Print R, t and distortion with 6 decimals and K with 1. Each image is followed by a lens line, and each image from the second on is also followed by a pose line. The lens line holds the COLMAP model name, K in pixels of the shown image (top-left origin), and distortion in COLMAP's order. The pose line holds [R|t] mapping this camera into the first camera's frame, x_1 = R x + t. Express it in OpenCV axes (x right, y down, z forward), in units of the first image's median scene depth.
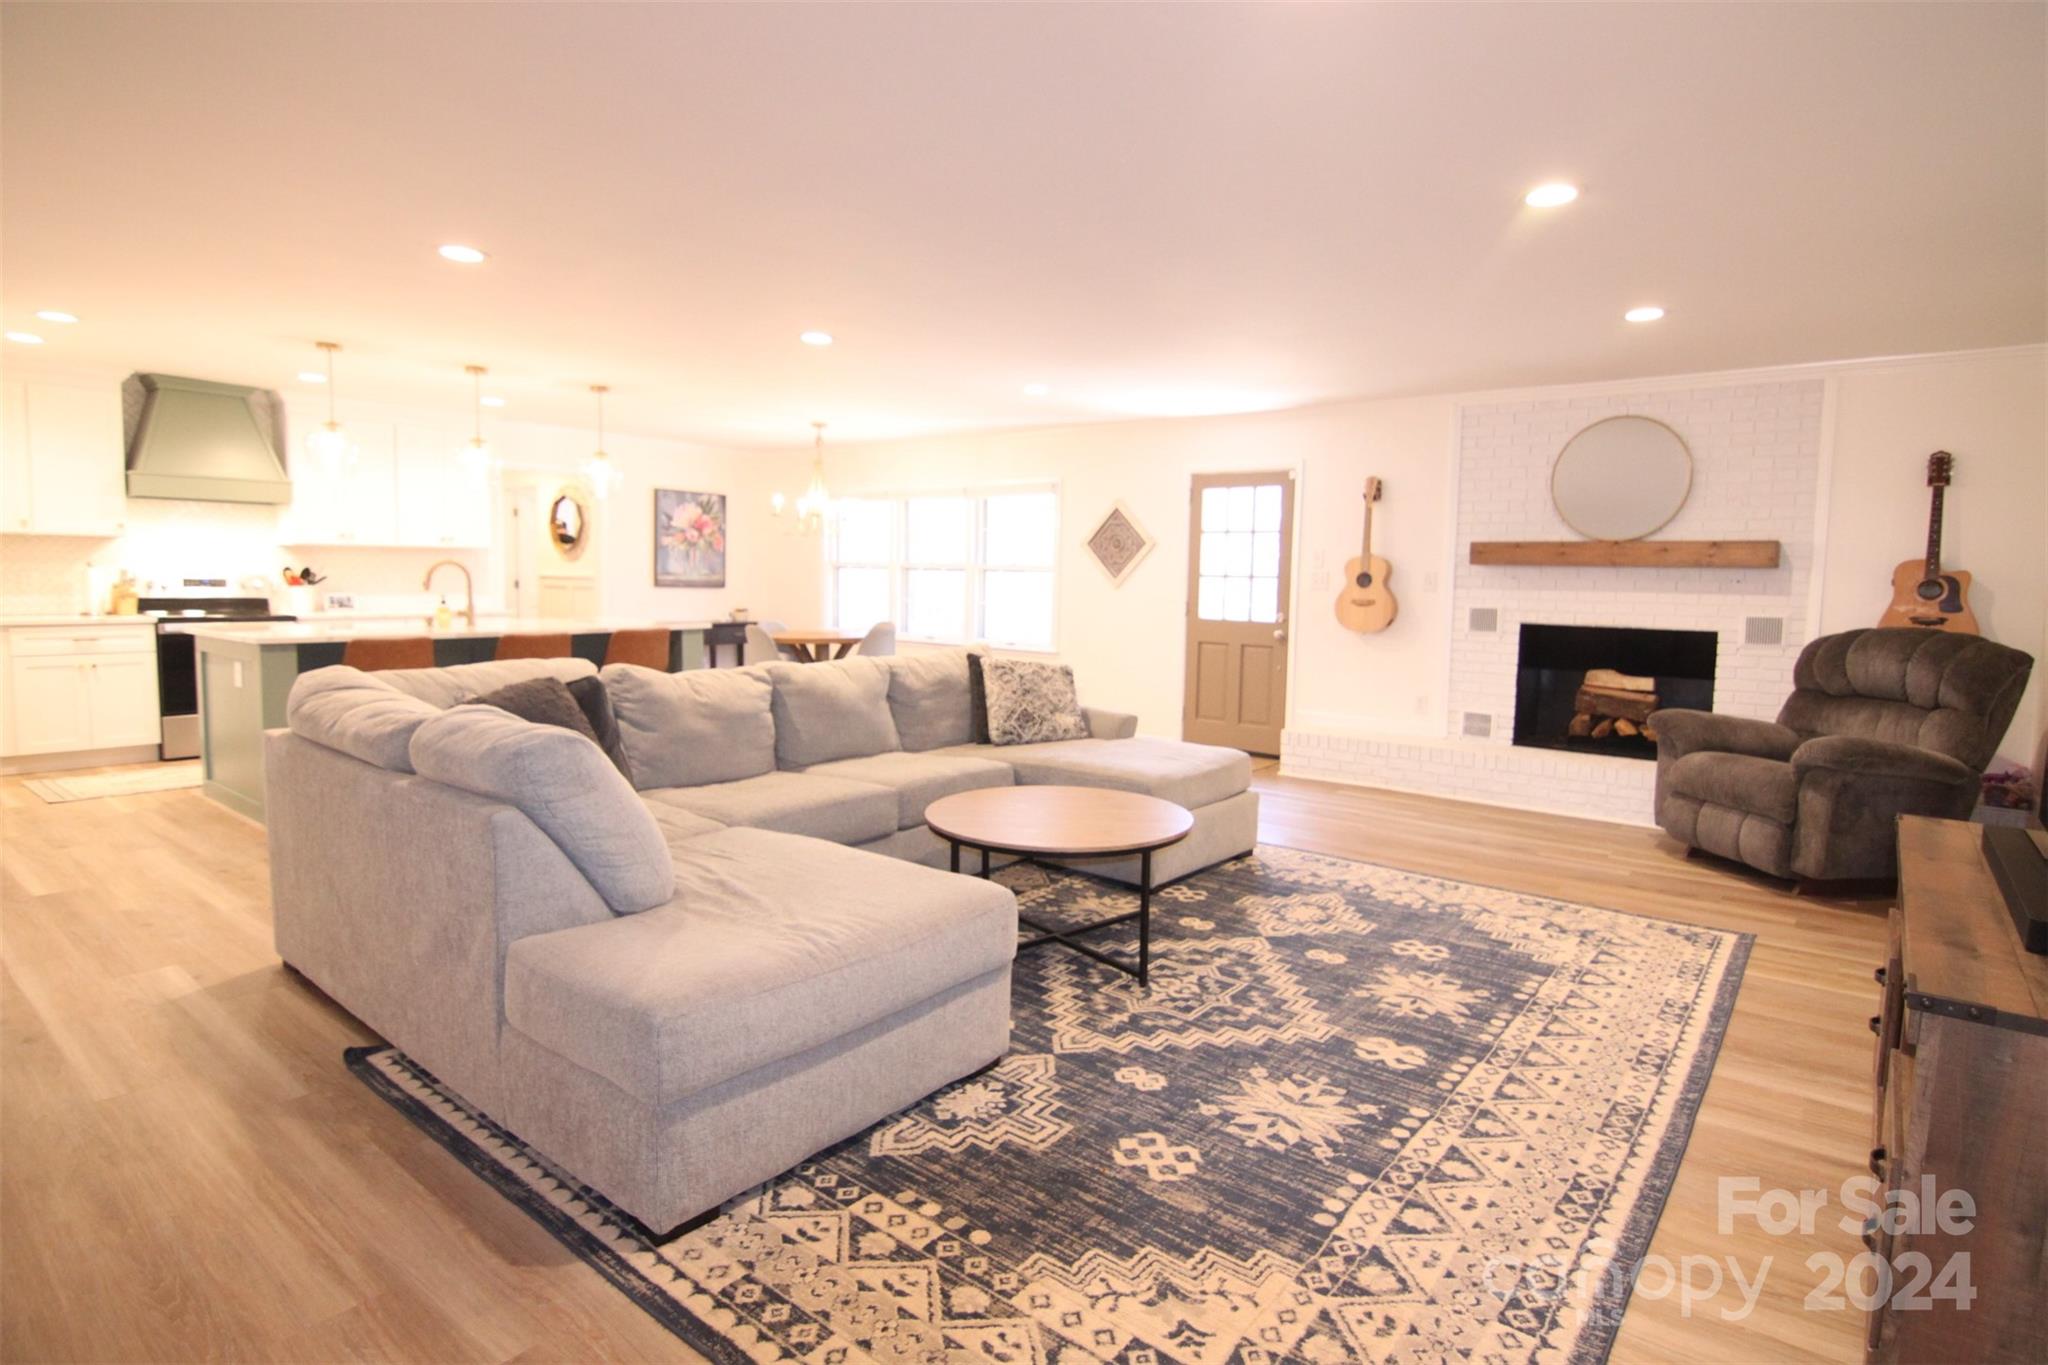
lens RADIAL K [[1053.3, 0, 1030.6], [0, 1053.3, 667.4], [0, 0, 1]] dist [-0.003923, -0.012675]
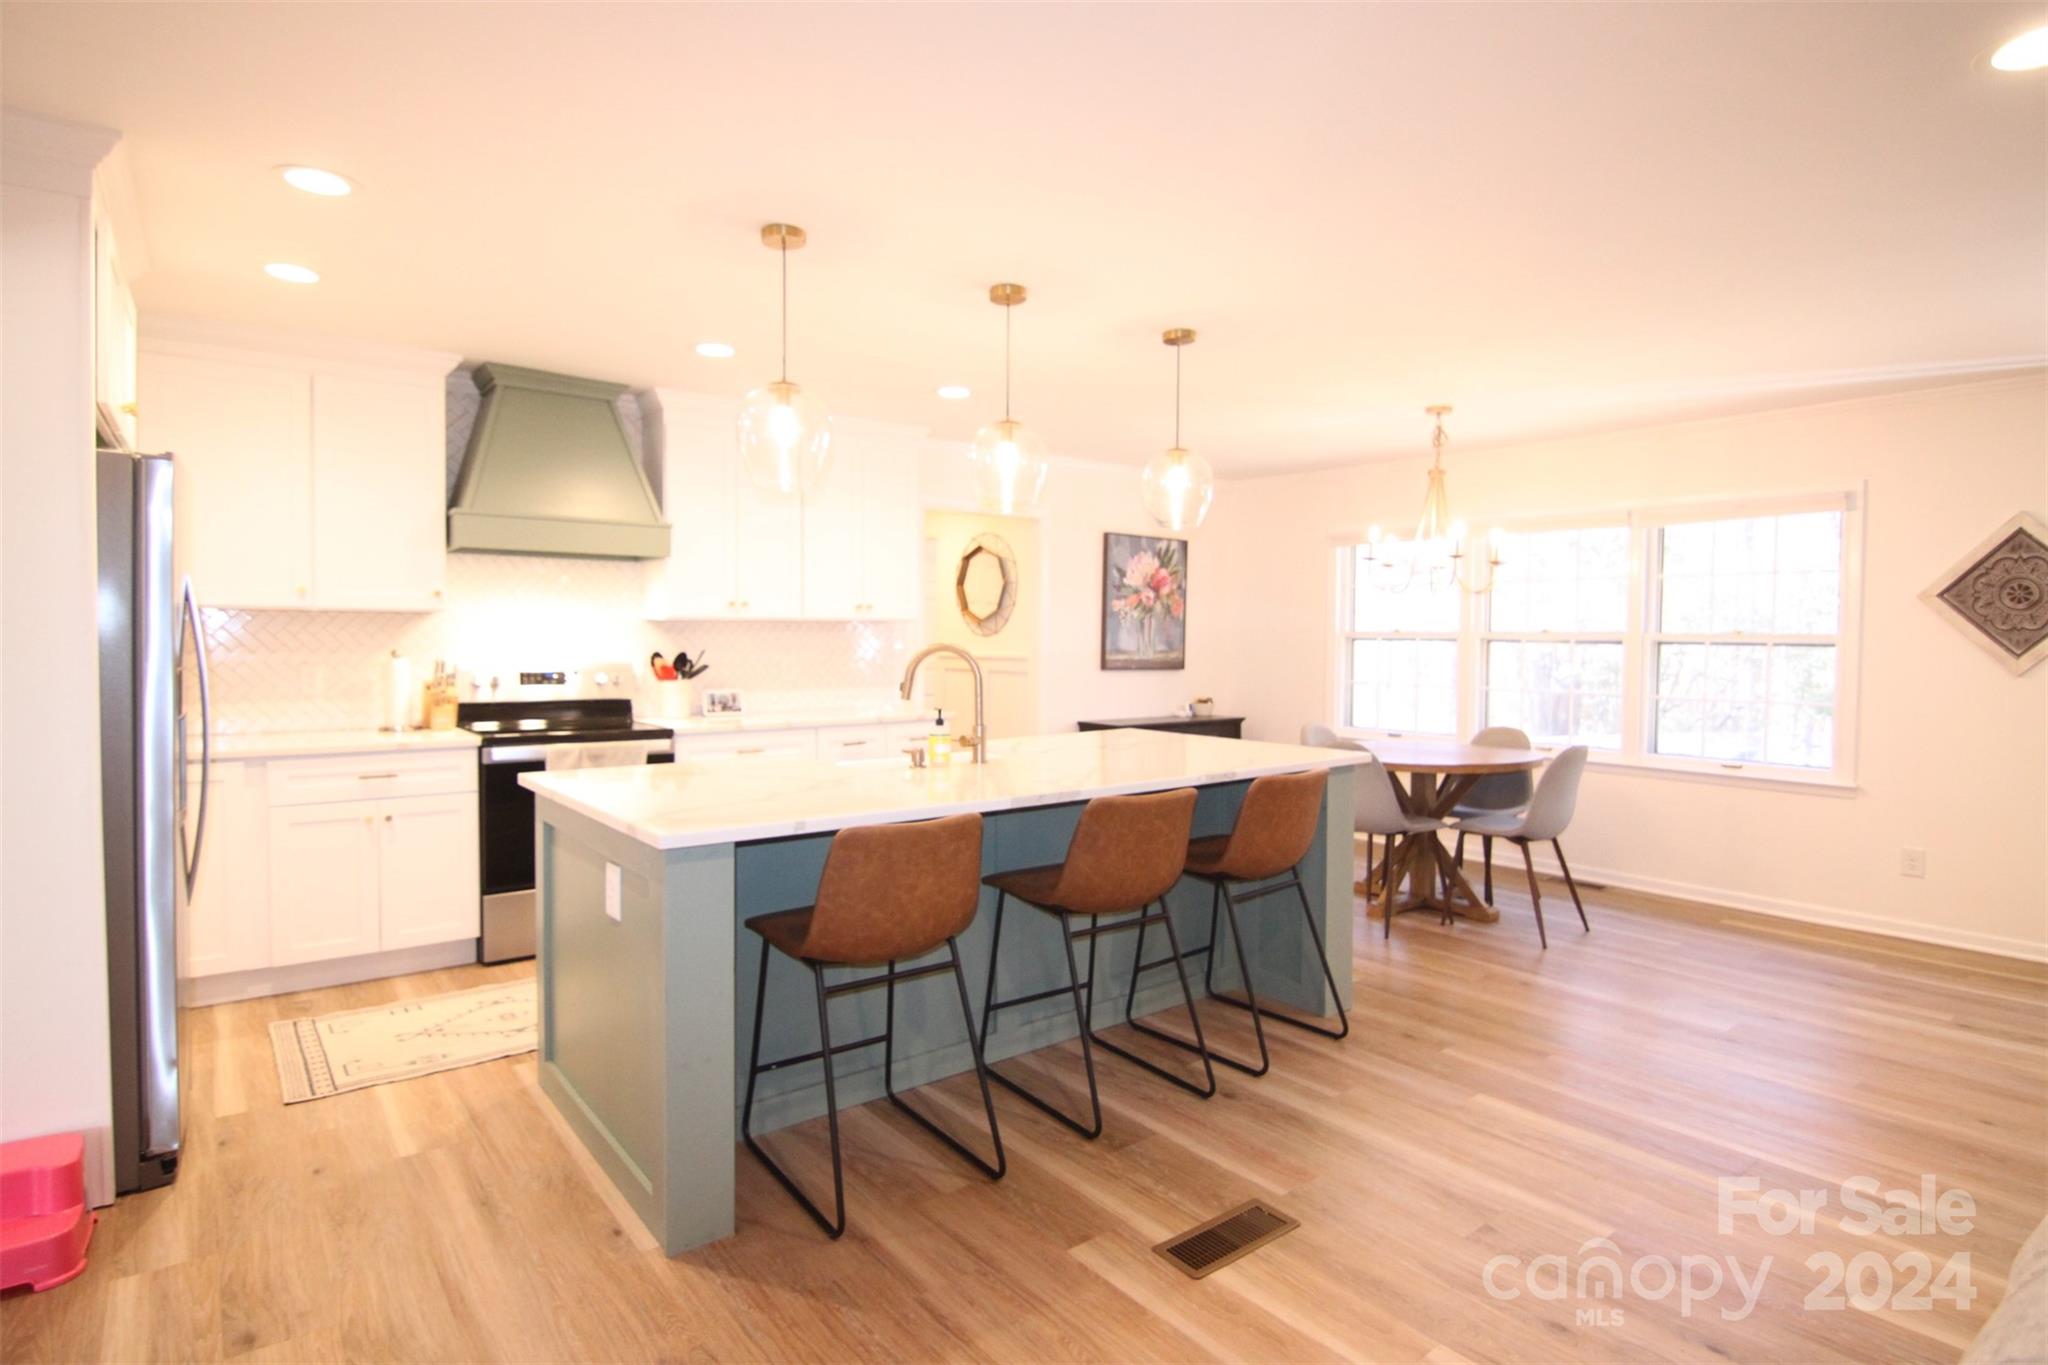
lens RADIAL K [[1053.3, 0, 1030.6], [0, 1053.3, 667.4], [0, 0, 1]] dist [-0.003923, -0.012675]
pose [[0.973681, -0.005731, -0.227842, -0.391554], [-0.007872, 0.998242, -0.058750, -0.058793], [0.227778, 0.058997, 0.971924, 0.483592]]
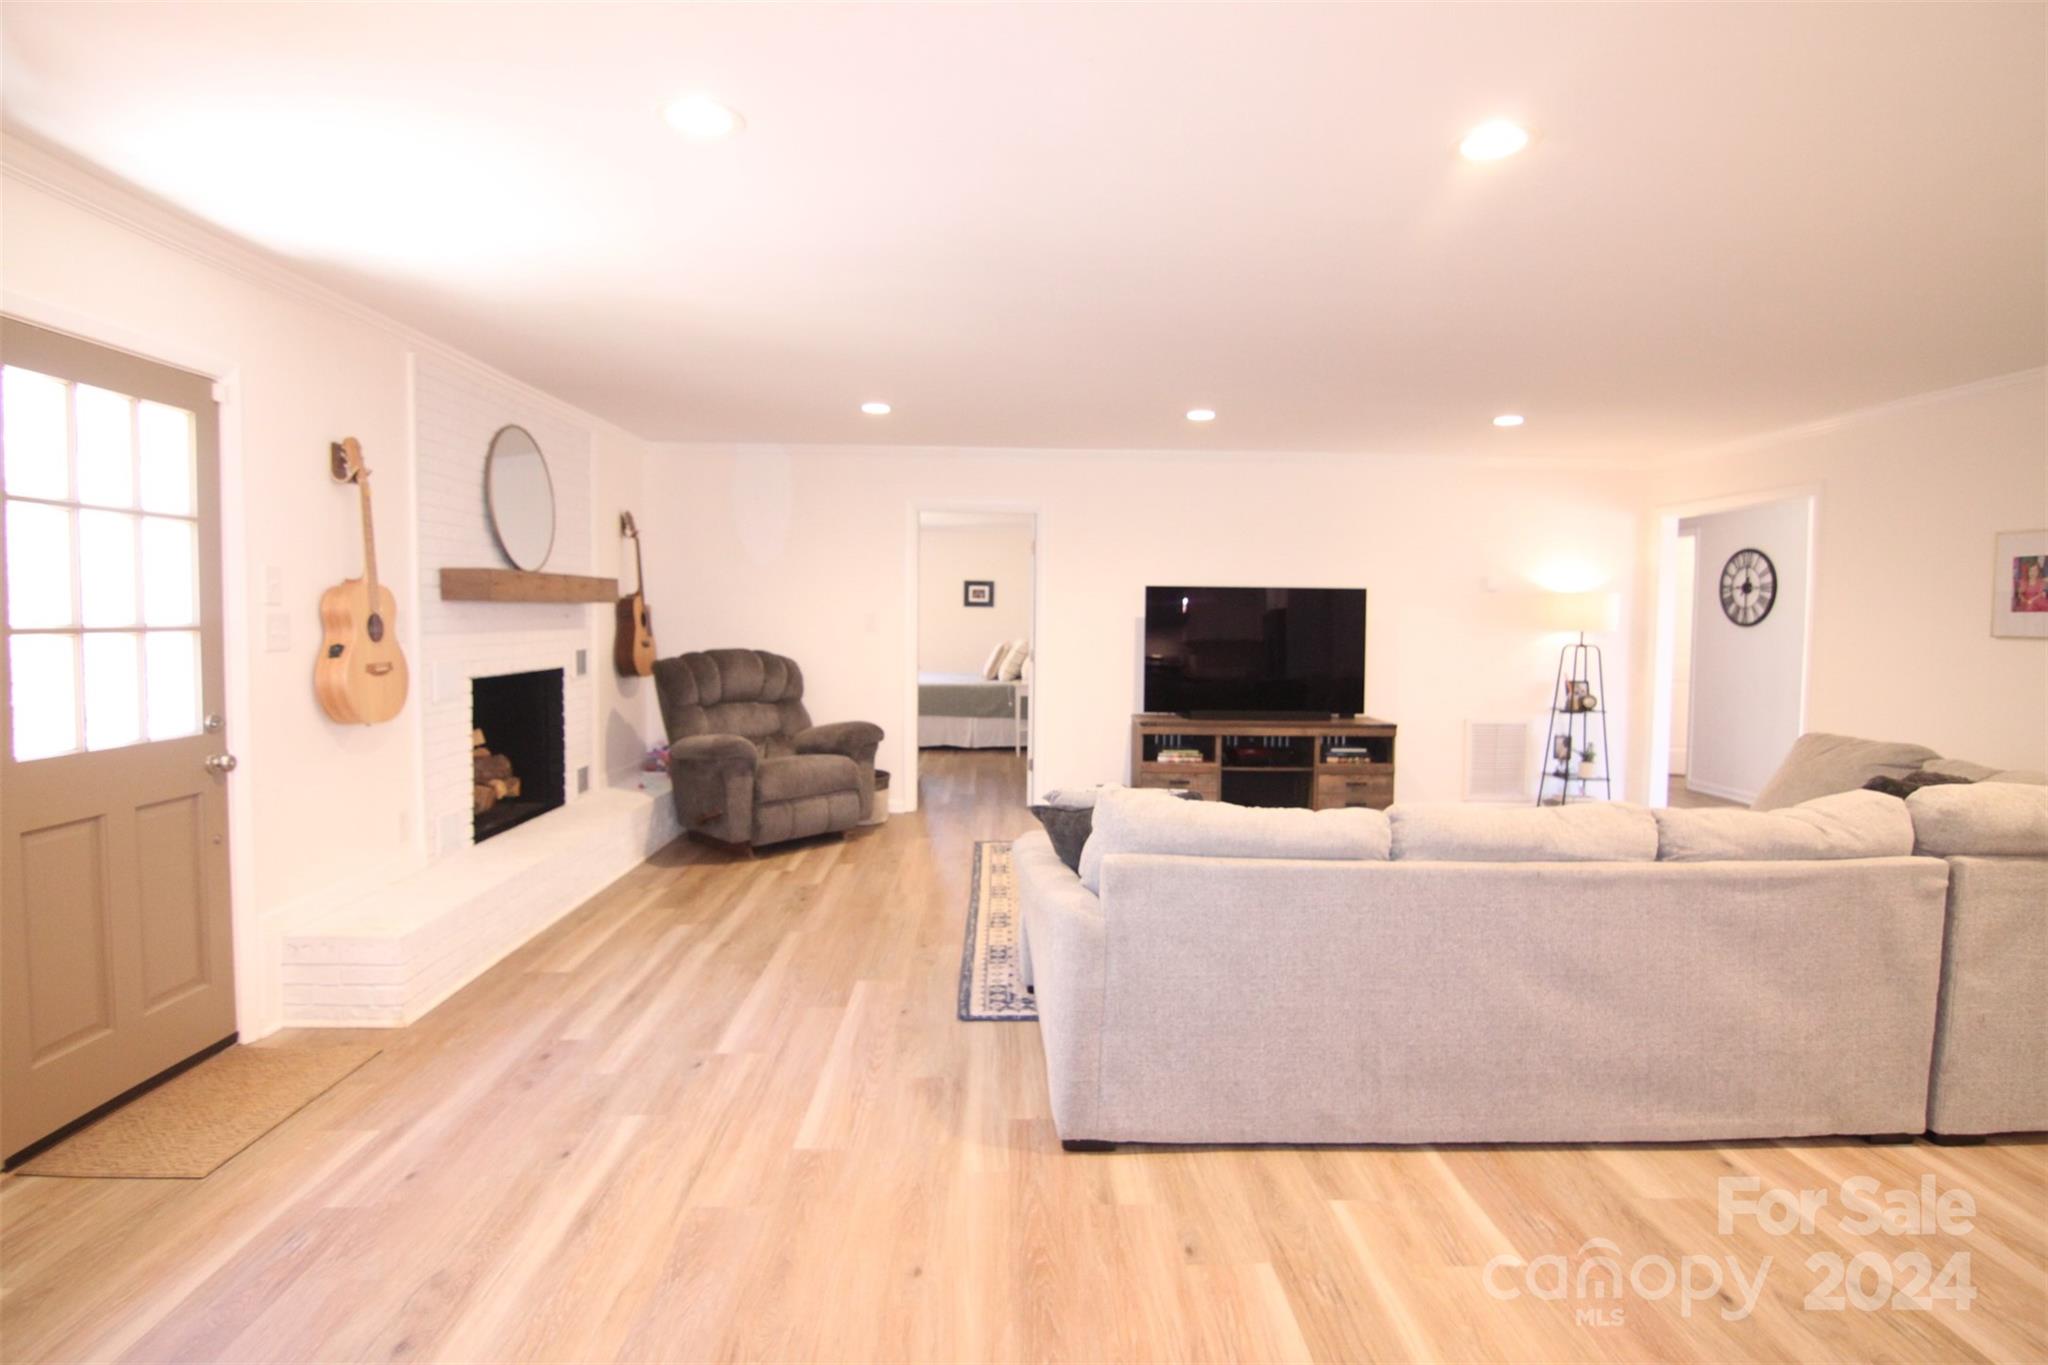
lens RADIAL K [[1053.3, 0, 1030.6], [0, 1053.3, 667.4], [0, 0, 1]] dist [-0.003923, -0.012675]
pose [[-0.647270, -0.066446, 0.759359, -0.358243], [0.042258, 0.991534, 0.122782, -0.128804], [-0.761089, 0.111562, -0.638982, 1.223043]]
